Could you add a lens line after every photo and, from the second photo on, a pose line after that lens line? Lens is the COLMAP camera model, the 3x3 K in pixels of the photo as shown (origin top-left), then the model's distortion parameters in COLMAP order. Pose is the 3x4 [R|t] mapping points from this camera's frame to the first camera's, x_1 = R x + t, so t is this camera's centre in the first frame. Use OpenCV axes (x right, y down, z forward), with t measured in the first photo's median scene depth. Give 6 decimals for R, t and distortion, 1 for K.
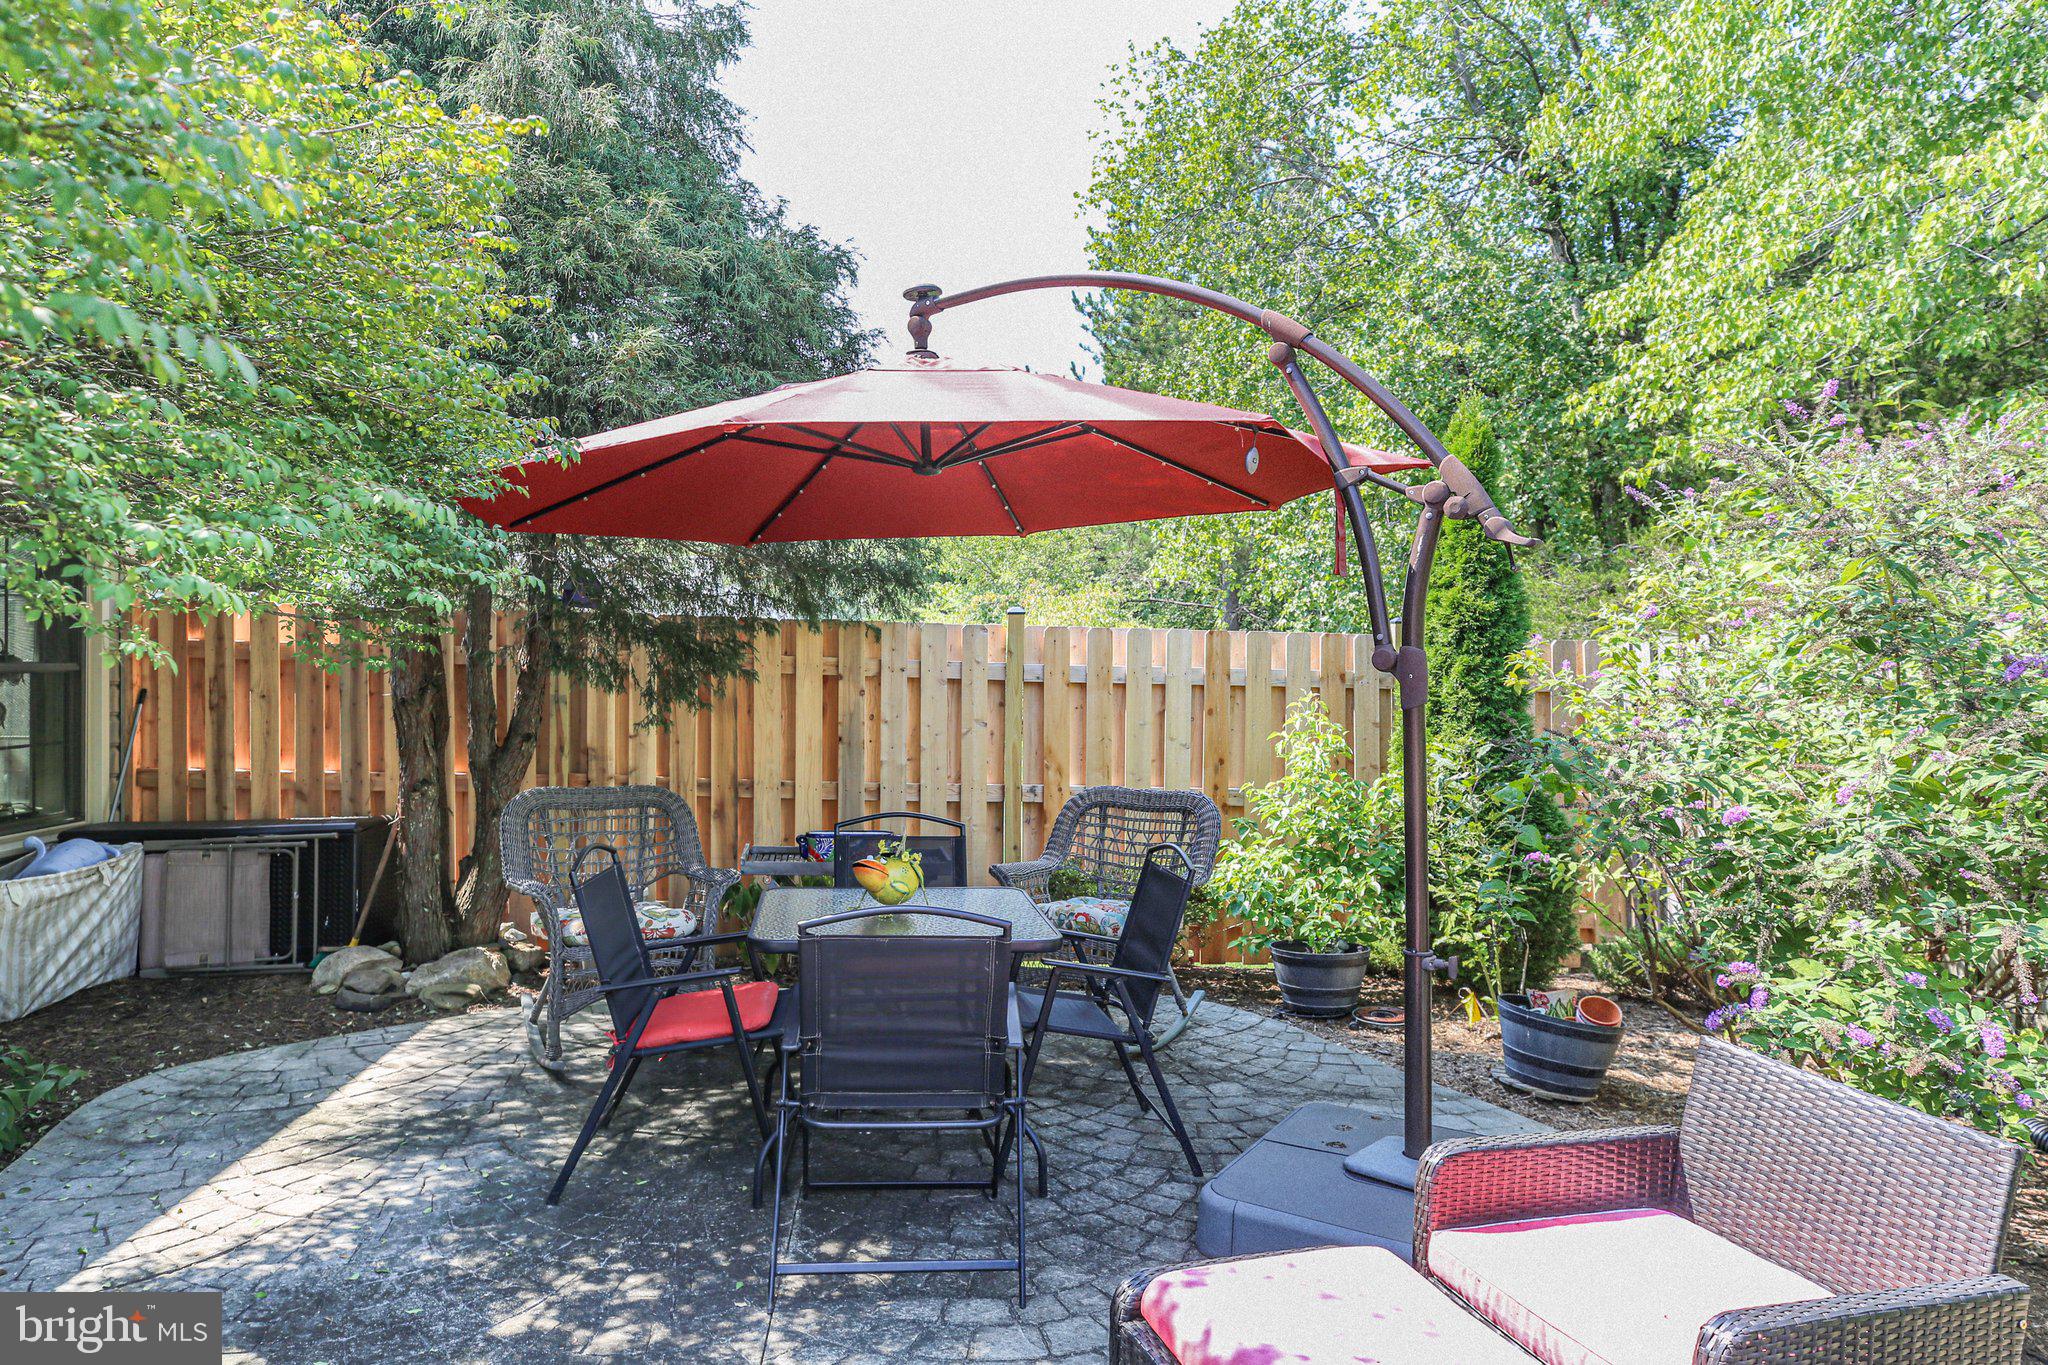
lens RADIAL K [[1283.6, 0, 1014.9], [0, 1283.6, 677.2], [0, 0, 1]] dist [0.003228, 0.000173]
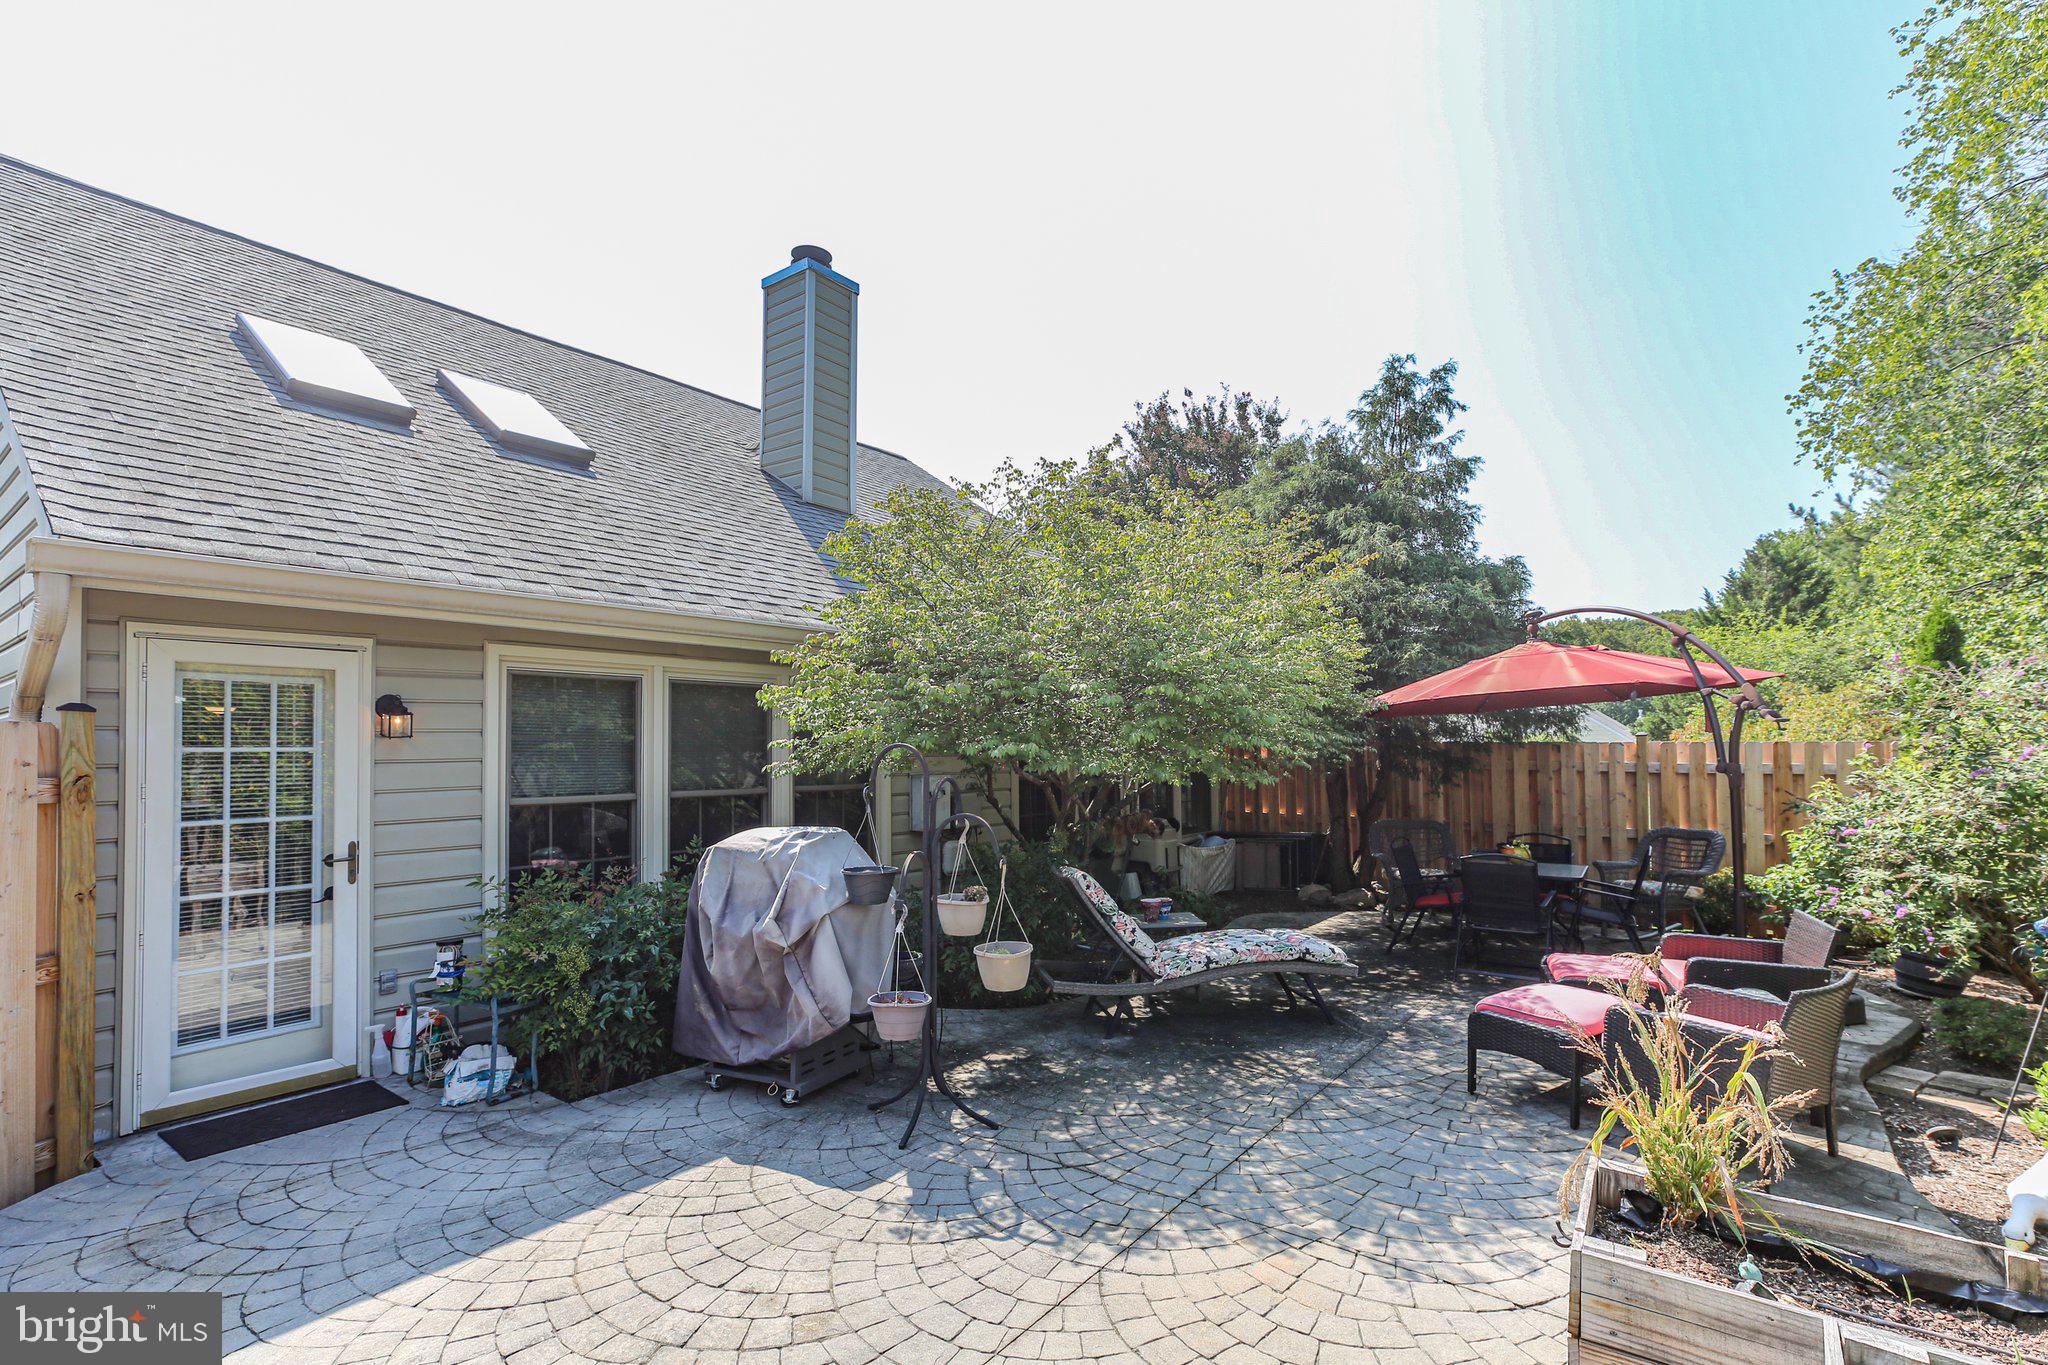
lens RADIAL K [[923.6, 0, 1057.0], [0, 923.6, 737.6], [0, 0, 1]] dist [-0.000886, -0.000296]
pose [[0.756326, -0.031723, -0.653426, 0.260090], [0.015271, 0.999408, -0.030844, -0.021497], [0.654017, 0.013350, 0.756362, -0.617404]]
